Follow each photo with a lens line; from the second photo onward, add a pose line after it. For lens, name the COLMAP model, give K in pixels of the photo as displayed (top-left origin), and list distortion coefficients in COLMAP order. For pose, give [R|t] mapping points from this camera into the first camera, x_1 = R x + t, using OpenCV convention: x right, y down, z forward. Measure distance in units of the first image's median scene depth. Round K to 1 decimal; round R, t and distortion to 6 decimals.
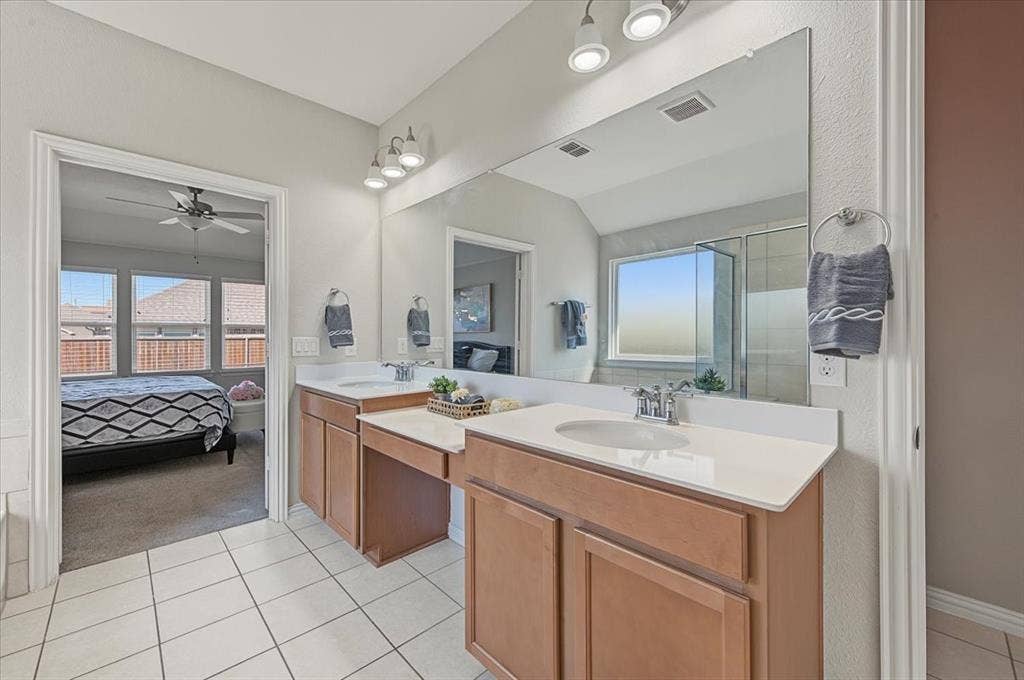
lens RADIAL K [[407.2, 0, 522.5], [0, 407.2, 331.0], [0, 0, 1]] dist [0.001506, 0.001074]
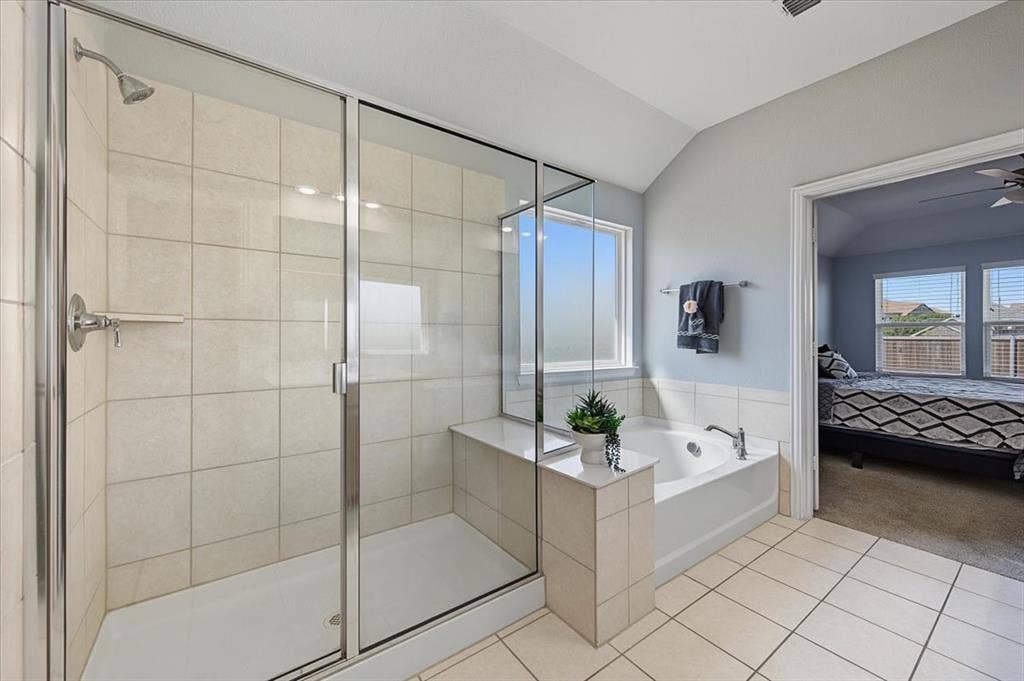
lens RADIAL K [[407.2, 0, 522.0], [0, 407.2, 340.7], [0, 0, 1]] dist [0.001506, 0.001074]
pose [[-0.129284, 0.017643, -0.991451, 0.164824], [0.008505, 0.999825, 0.016683, -0.000902], [0.991571, -0.006275, -0.129412, 0.144400]]
